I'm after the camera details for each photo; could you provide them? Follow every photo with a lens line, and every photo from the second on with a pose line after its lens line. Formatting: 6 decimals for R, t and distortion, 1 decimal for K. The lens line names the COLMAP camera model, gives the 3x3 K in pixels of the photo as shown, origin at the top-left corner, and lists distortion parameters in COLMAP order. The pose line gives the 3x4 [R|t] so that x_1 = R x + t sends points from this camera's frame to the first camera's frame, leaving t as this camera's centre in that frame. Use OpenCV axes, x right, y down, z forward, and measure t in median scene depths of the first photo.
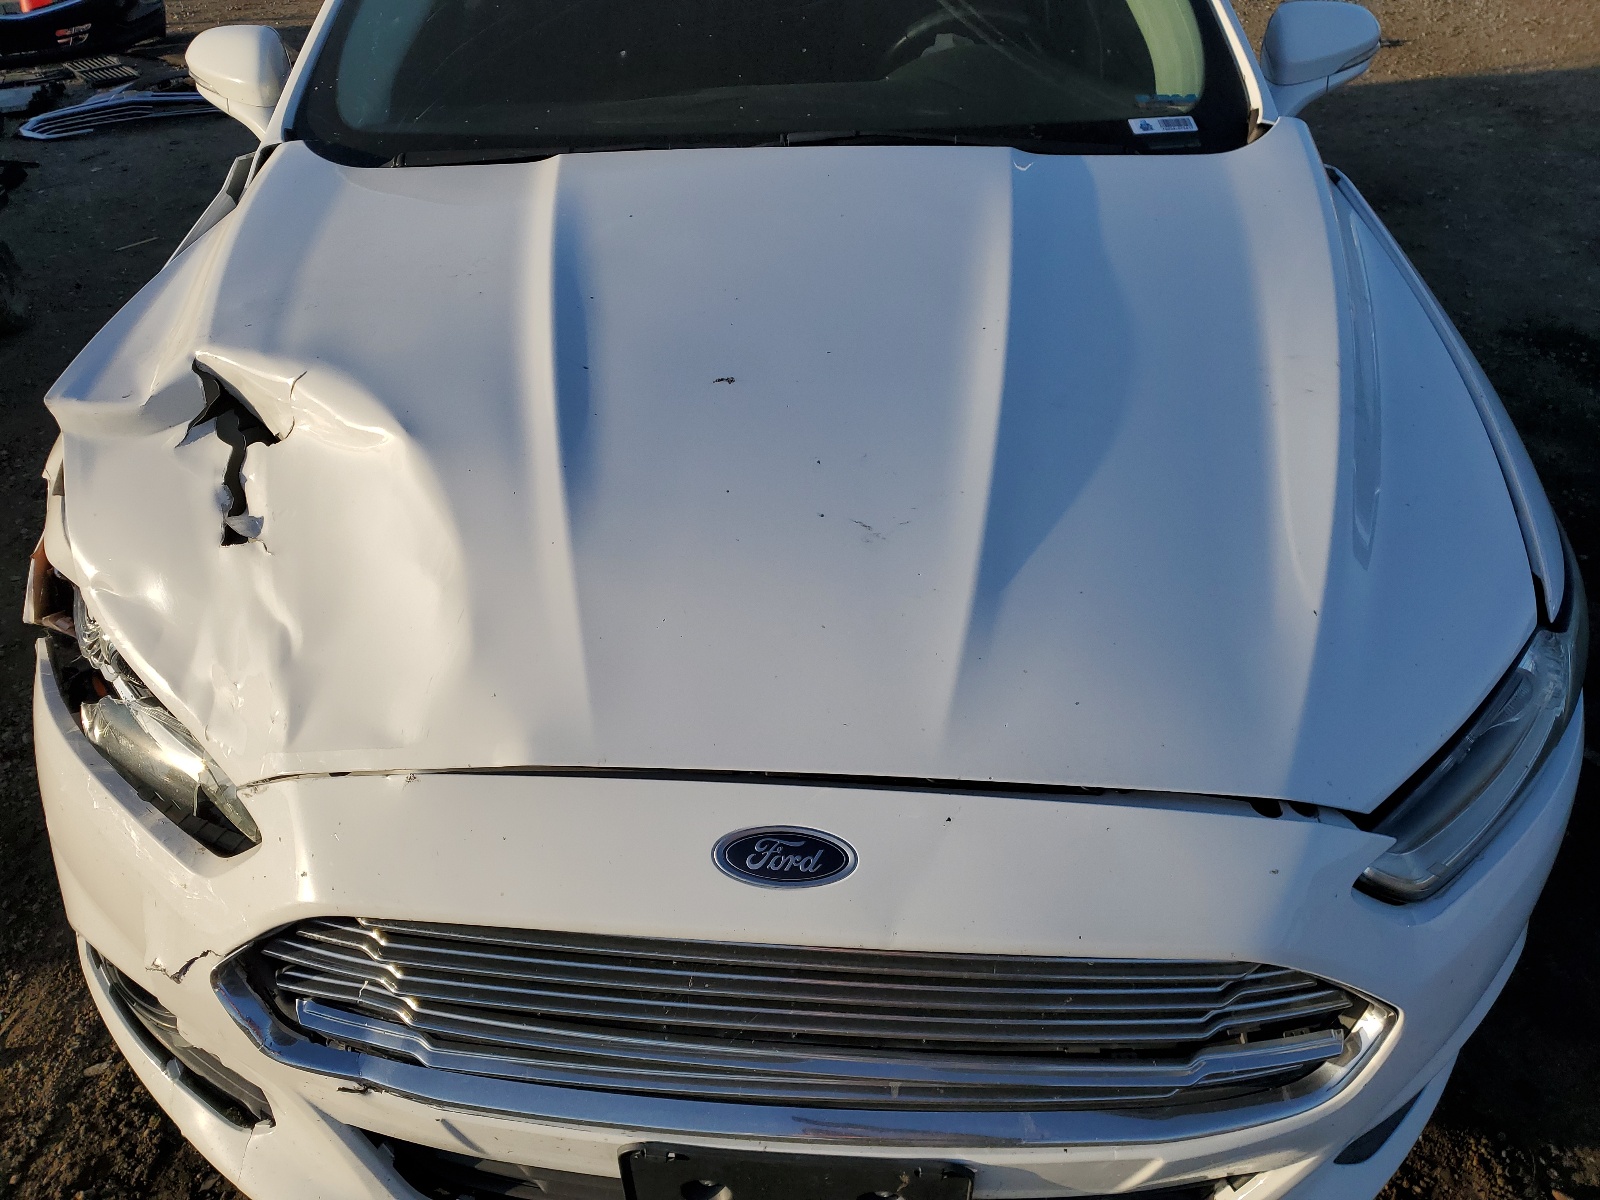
lens RADIAL K [[1214.4, 0, 796.0], [0, 1214.4, 568.0], [0, 0, 1]] dist [0.028641, -0.034204]
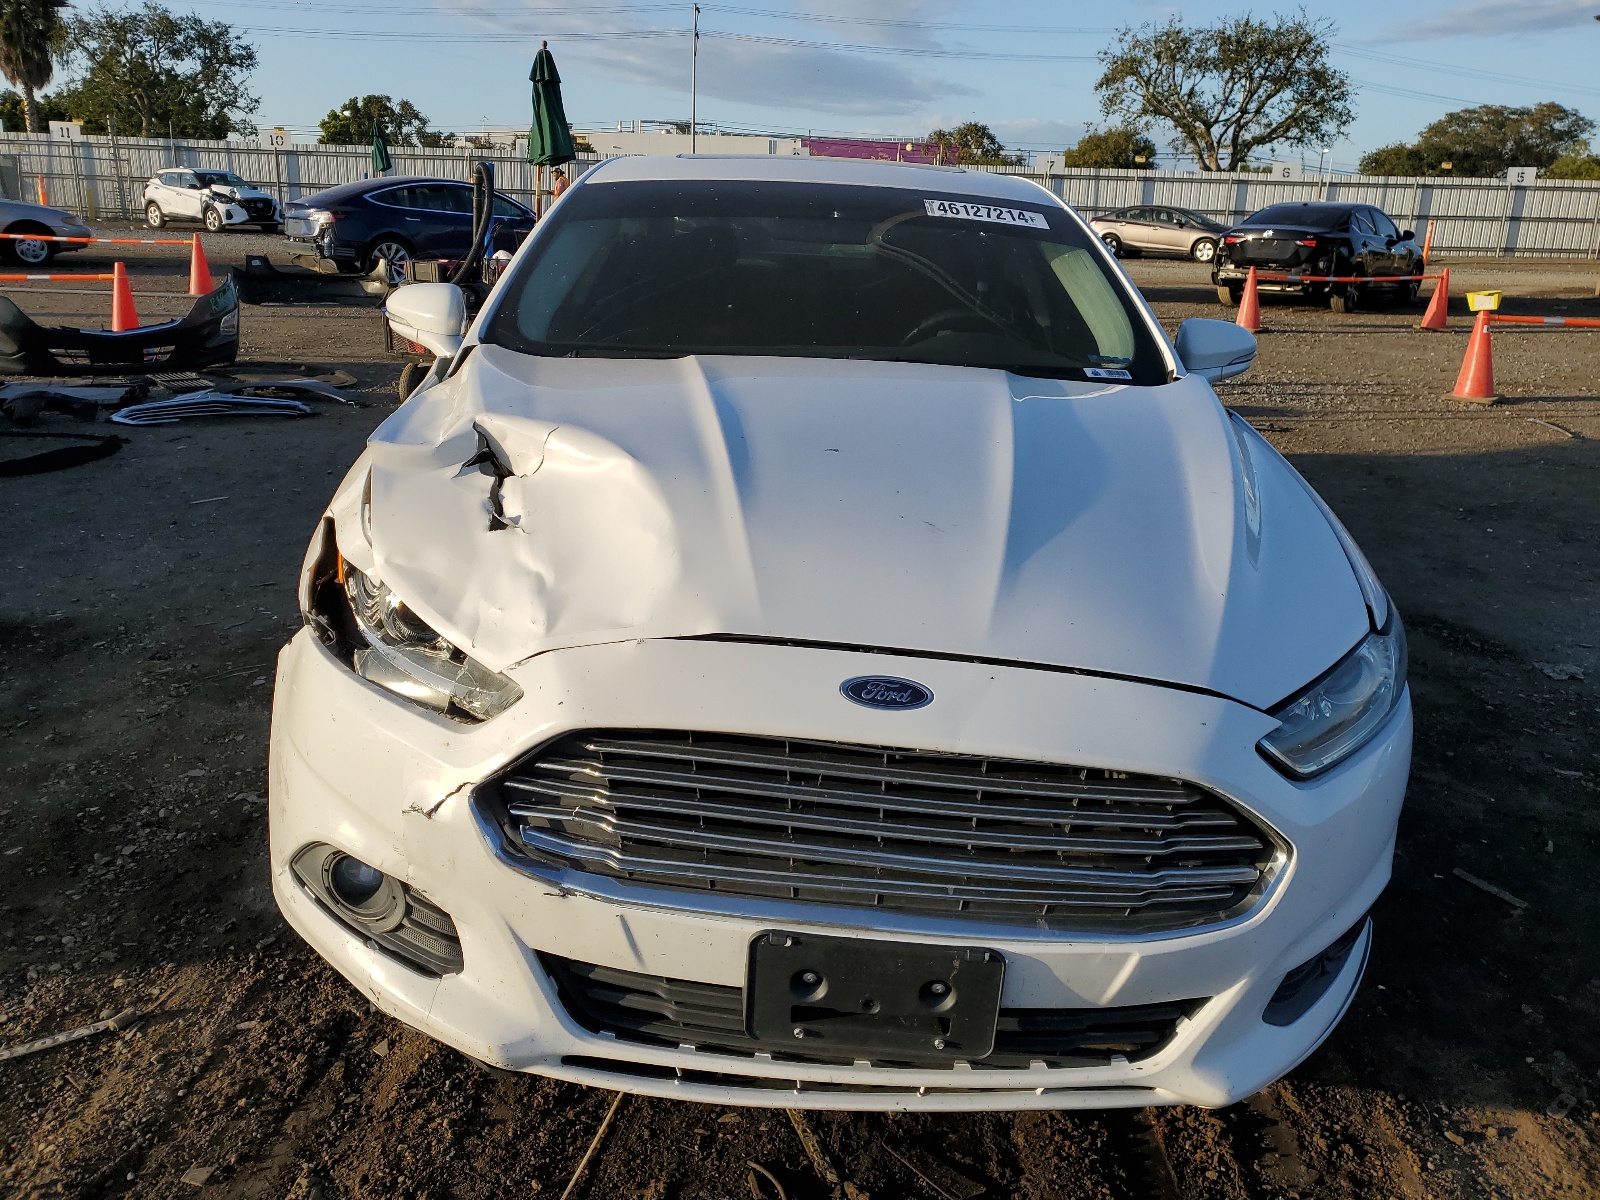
lens RADIAL K [[1214.4, 0, 807.9], [0, 1214.4, 587.6], [0, 0, 1]] dist [0.028641, -0.034204]
pose [[0.997228, 0.055469, 0.049589, -0.121784], [-0.038834, 0.956536, -0.289016, 0.352127], [-0.063466, 0.286290, 0.956039, -0.311301]]
